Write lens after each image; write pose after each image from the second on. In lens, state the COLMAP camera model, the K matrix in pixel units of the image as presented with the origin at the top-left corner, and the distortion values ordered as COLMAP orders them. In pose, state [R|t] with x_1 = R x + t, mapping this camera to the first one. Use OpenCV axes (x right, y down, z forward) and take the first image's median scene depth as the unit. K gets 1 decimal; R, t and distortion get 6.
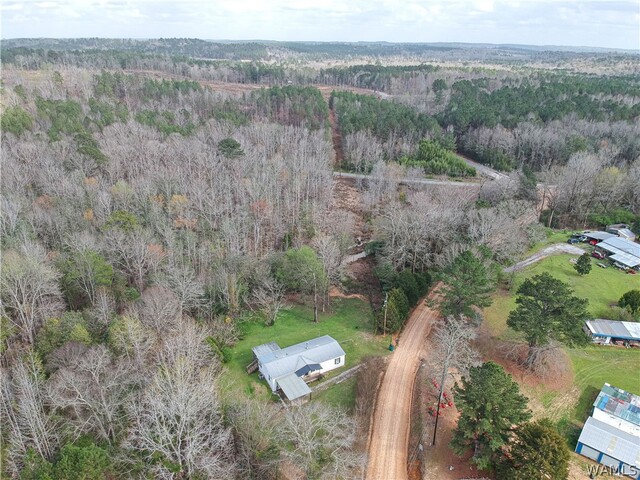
lens RADIAL K [[468.5, 0, 326.3], [0, 468.5, 245.3], [0, 0, 1]] dist [0.086126, -0.157988]
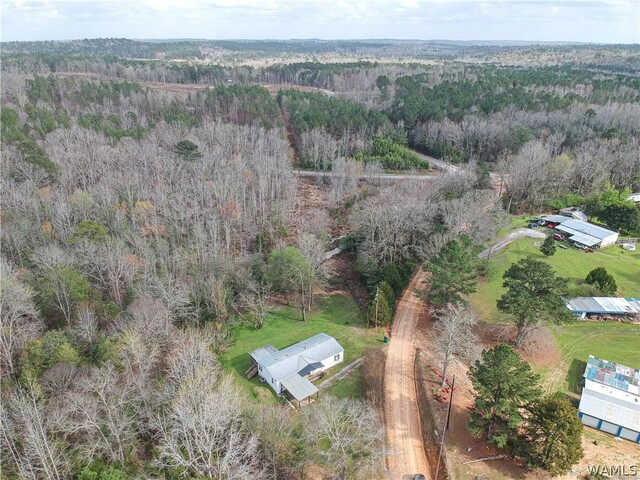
lens RADIAL K [[468.5, 0, 326.3], [0, 468.5, 245.3], [0, 0, 1]] dist [0.086126, -0.157988]
pose [[0.991216, -0.062492, 0.116561, -0.037621], [0.061979, 0.998045, 0.008026, -0.001277], [-0.116835, -0.000731, 0.993151, 0.000670]]
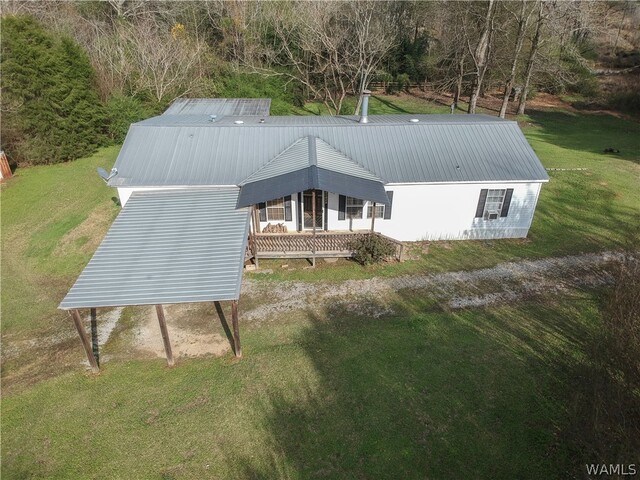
lens RADIAL K [[468.5, 0, 326.3], [0, 468.5, 245.3], [0, 0, 1]] dist [0.086126, -0.157988]
pose [[0.897543, 0.238289, -0.370992, 0.014050], [-0.173663, 0.964426, 0.199309, 0.087782], [0.405288, -0.114461, 0.906995, 0.296047]]
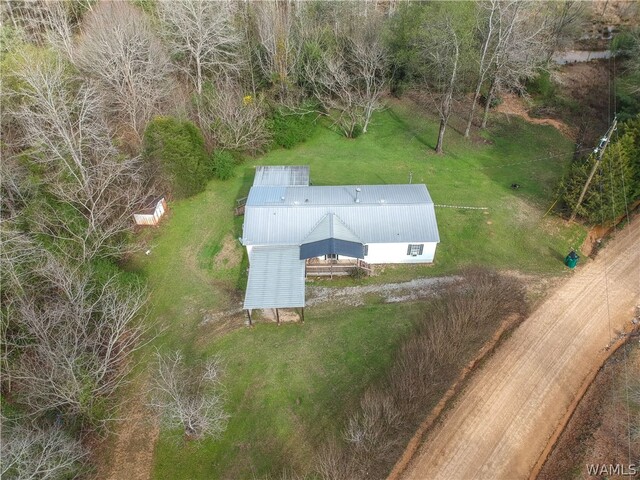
lens RADIAL K [[468.5, 0, 326.3], [0, 468.5, 245.3], [0, 0, 1]] dist [0.086126, -0.157988]
pose [[0.877961, 0.322159, -0.354116, 0.037255], [-0.169116, 0.900715, 0.400139, 0.033499], [0.447866, -0.291420, 0.845275, 0.229237]]
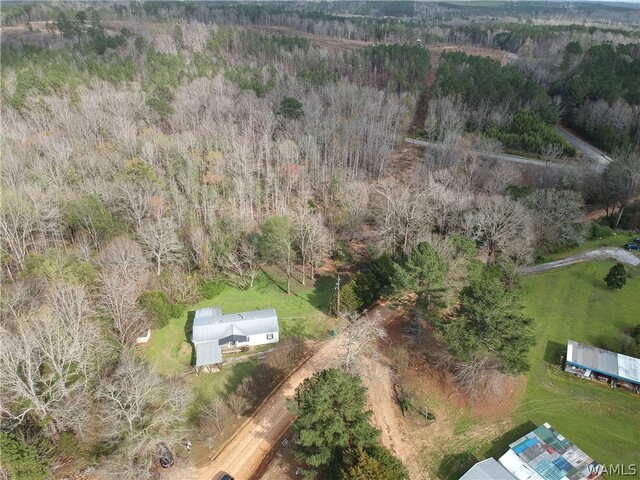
lens RADIAL K [[468.5, 0, 326.3], [0, 468.5, 245.3], [0, 0, 1]] dist [0.086126, -0.157988]
pose [[0.954973, 0.133135, -0.265144, 0.136193], [-0.112549, 0.989429, 0.091448, -0.015397], [0.274516, -0.057489, 0.959863, 0.042477]]
